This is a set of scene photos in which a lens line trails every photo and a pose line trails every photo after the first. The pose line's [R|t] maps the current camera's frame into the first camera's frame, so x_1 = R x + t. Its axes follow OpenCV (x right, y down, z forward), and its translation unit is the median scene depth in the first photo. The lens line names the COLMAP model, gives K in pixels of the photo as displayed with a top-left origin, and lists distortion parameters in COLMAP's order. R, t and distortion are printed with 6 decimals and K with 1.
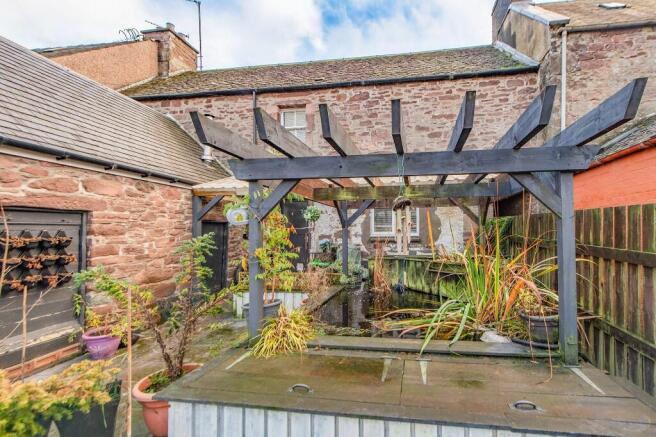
lens RADIAL K [[422.4, 0, 326.4], [0, 422.4, 221.4], [0, 0, 1]] dist [0.033050, 0.000625]
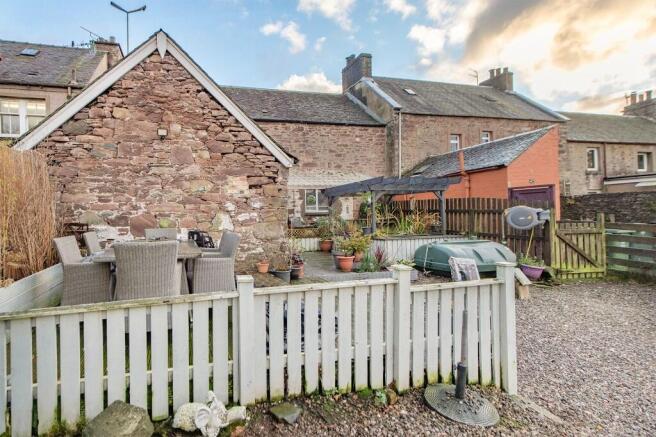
lens RADIAL K [[465.6, 0, 326.8], [0, 465.6, 213.6], [0, 0, 1]] dist [0.000841, -0.000856]
pose [[0.854525, -0.011536, 0.519282, -0.920703], [-0.001443, 0.999697, 0.024584, -0.007537], [-0.519408, -0.021757, 0.854249, -0.747639]]
